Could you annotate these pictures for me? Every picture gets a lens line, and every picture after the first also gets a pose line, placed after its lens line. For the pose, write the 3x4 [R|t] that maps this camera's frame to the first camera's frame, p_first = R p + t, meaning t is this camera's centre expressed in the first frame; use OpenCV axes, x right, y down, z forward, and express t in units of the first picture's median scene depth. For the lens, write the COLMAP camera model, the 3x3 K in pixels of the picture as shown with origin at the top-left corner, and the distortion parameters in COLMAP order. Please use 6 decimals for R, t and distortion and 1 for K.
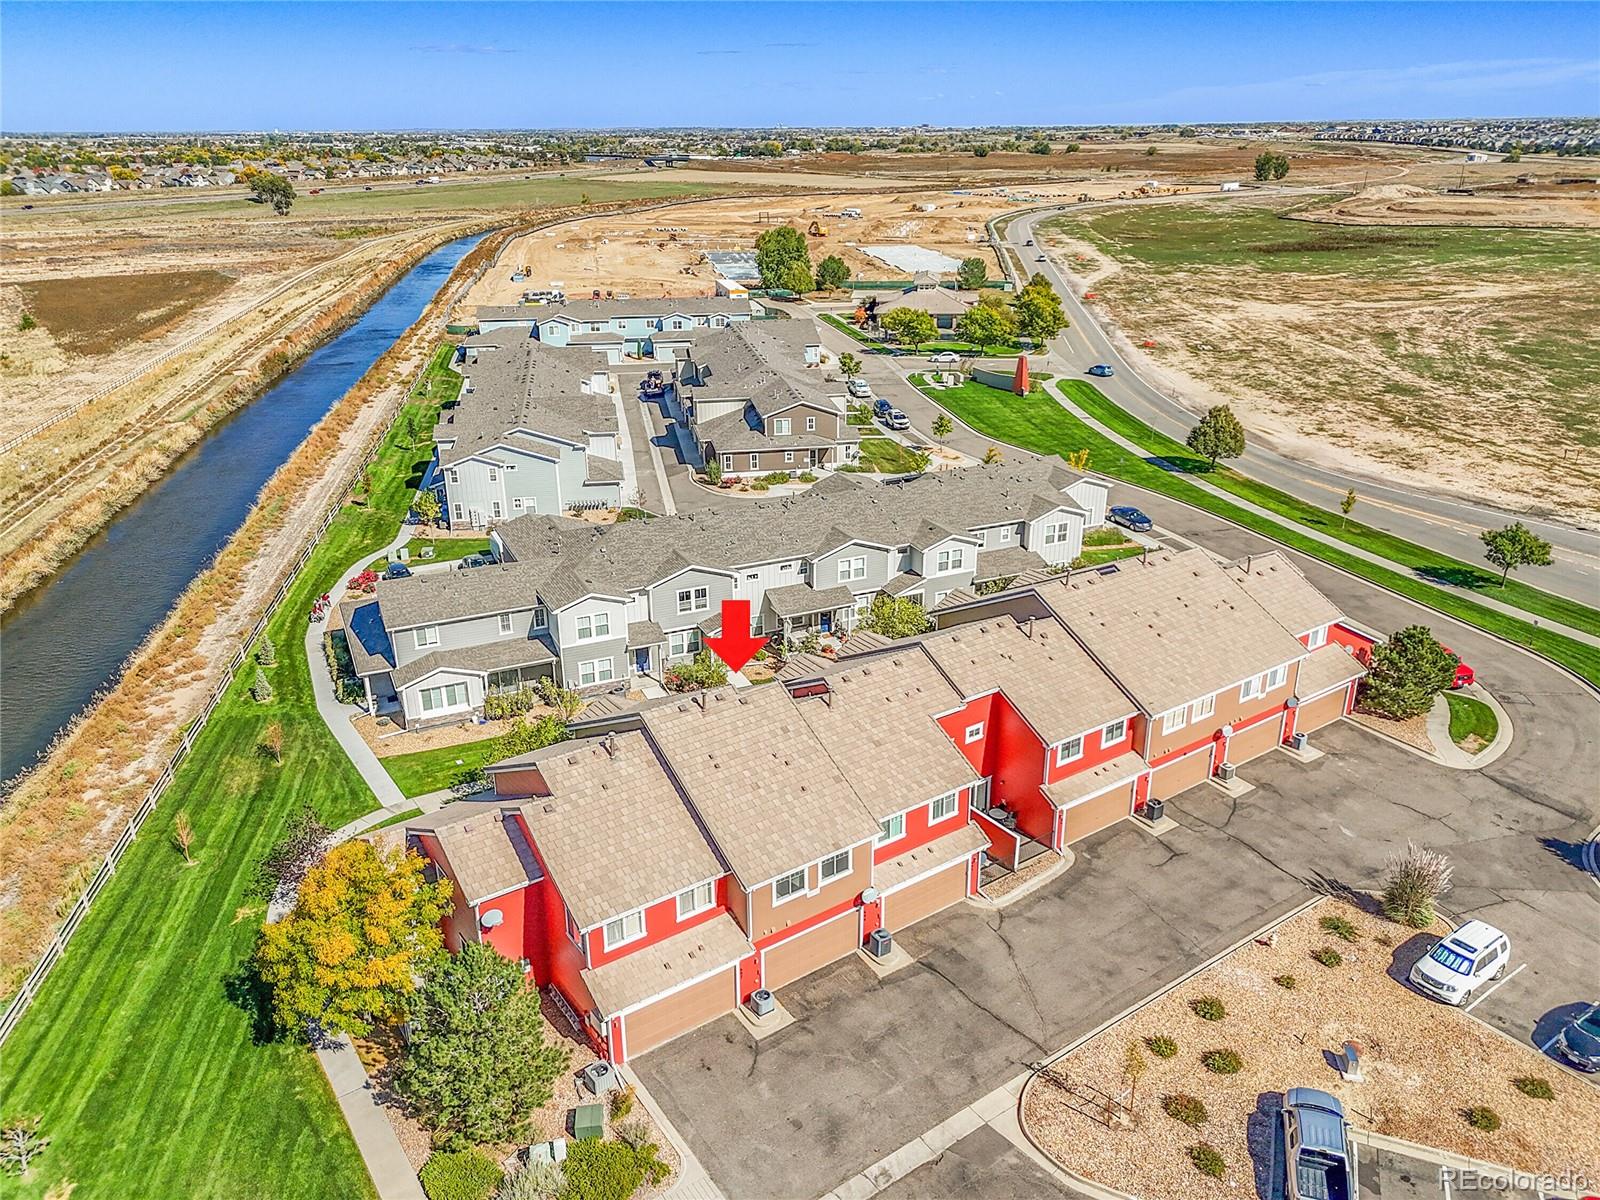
lens RADIAL K [[1172.2, 0, 807.9], [0, 1172.2, 601.4], [0, 0, 1]] dist [0.081185, -0.078554]
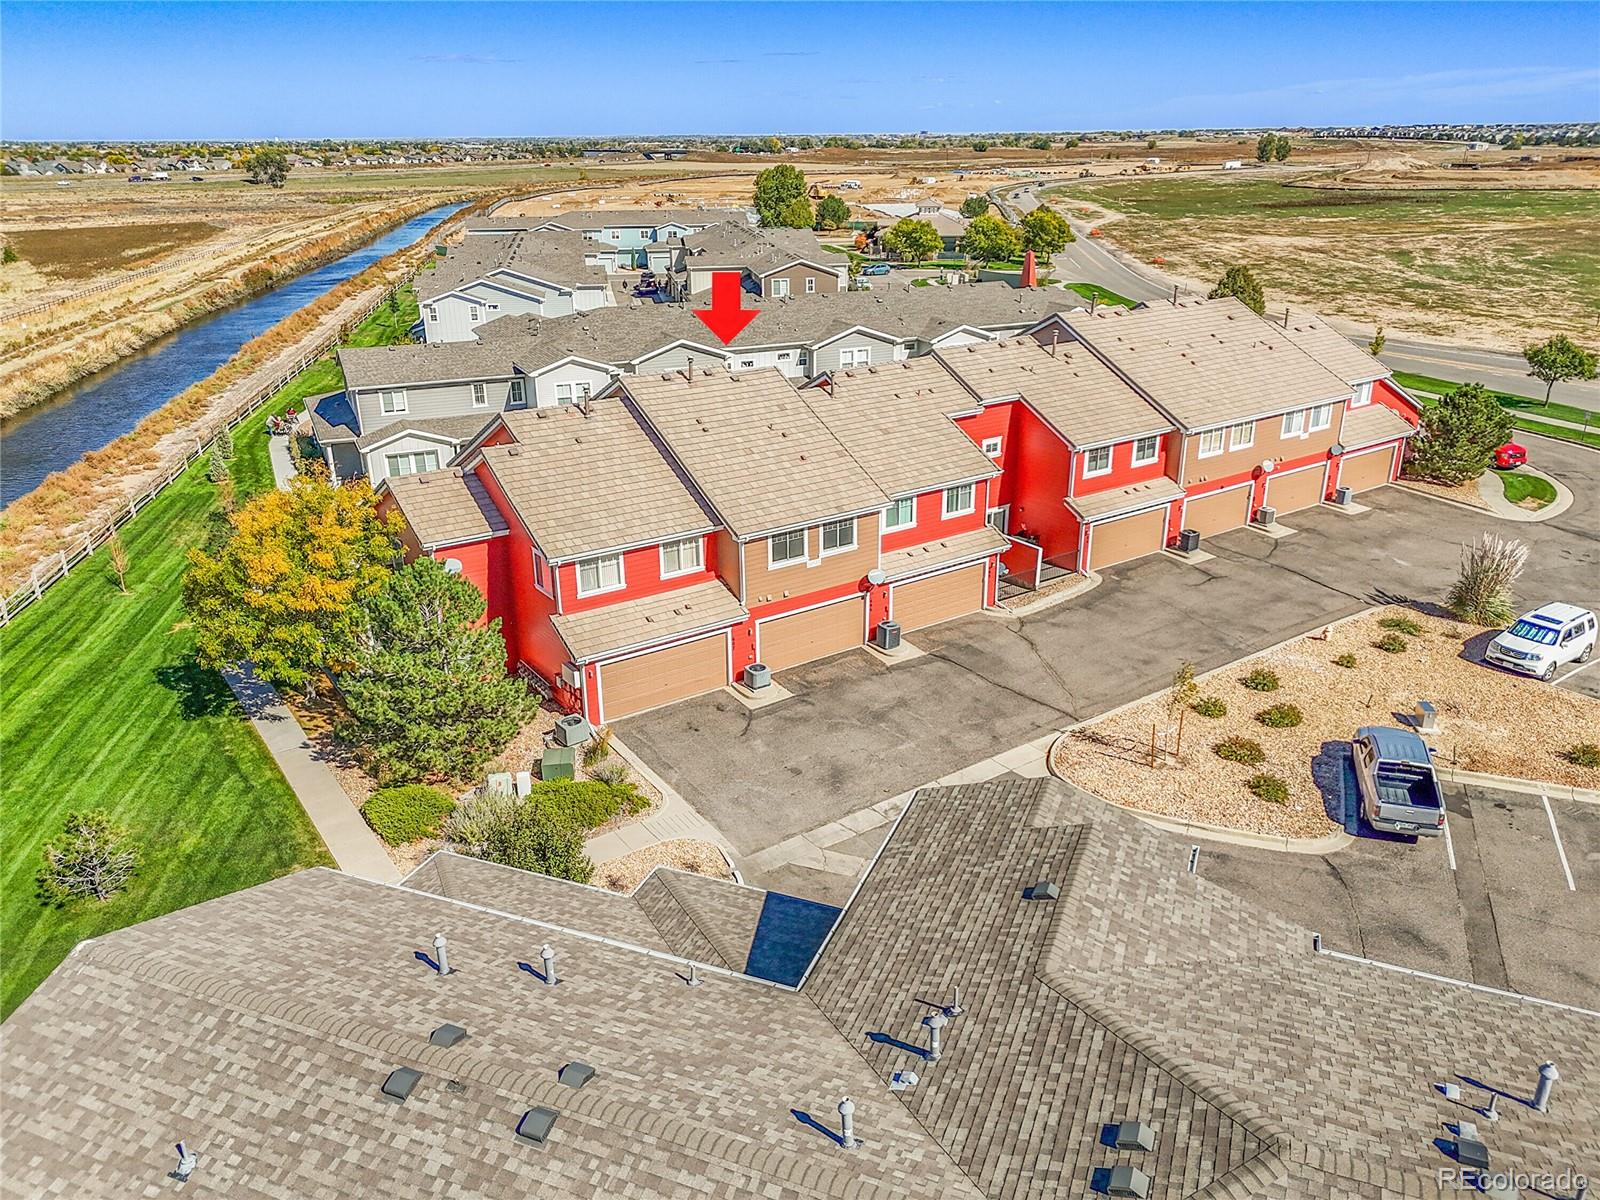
lens RADIAL K [[1172.2, 0, 807.9], [0, 1172.2, 601.4], [0, 0, 1]] dist [0.081185, -0.078554]
pose [[1.000000, -0.000716, 0.000523, -0.000198], [0.000720, 0.999975, -0.007071, 0.120423], [-0.000518, 0.007072, 0.999975, 0.048413]]
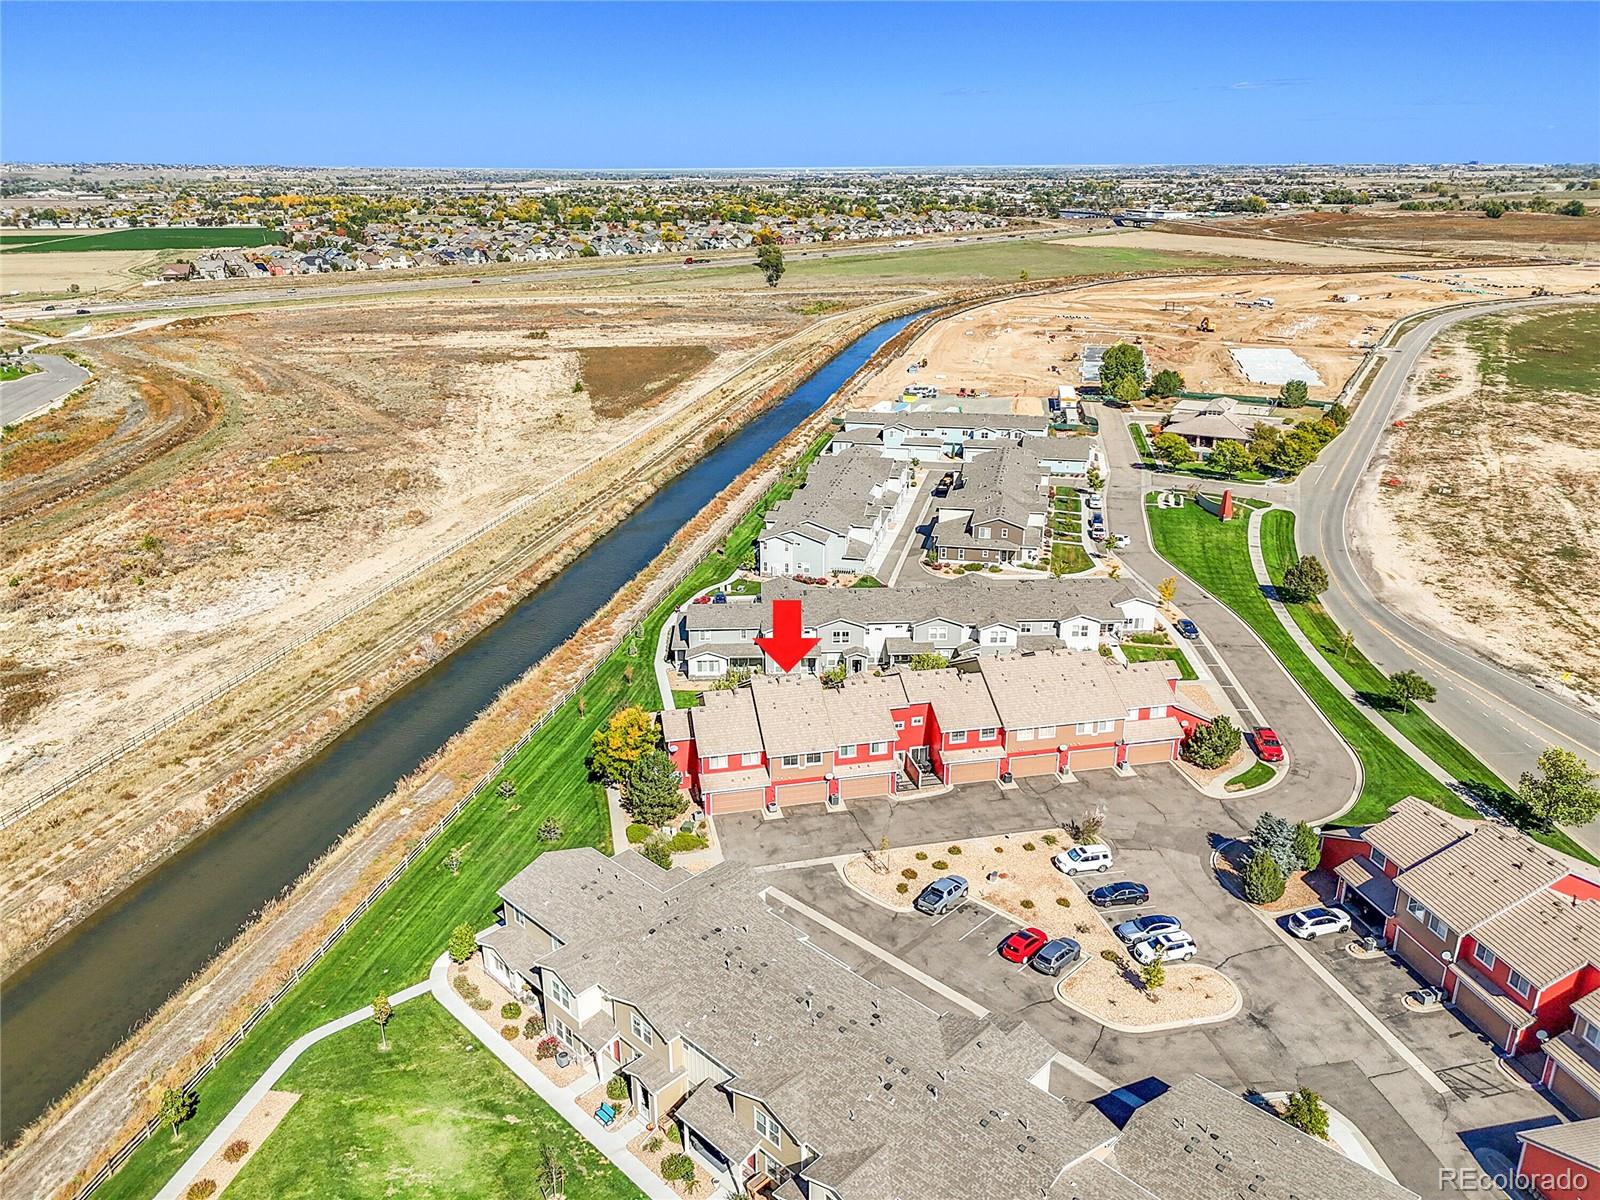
lens RADIAL K [[1173.8, 0, 800.0], [0, 1173.8, 600.0], [0, 0, 1]] dist [0.126986, -0.160082]
pose [[0.921245, 0.136117, -0.364389, 0.339289], [-0.146271, 0.989245, -0.000269, -0.032776], [0.360433, 0.053547, 0.931247, -0.498127]]
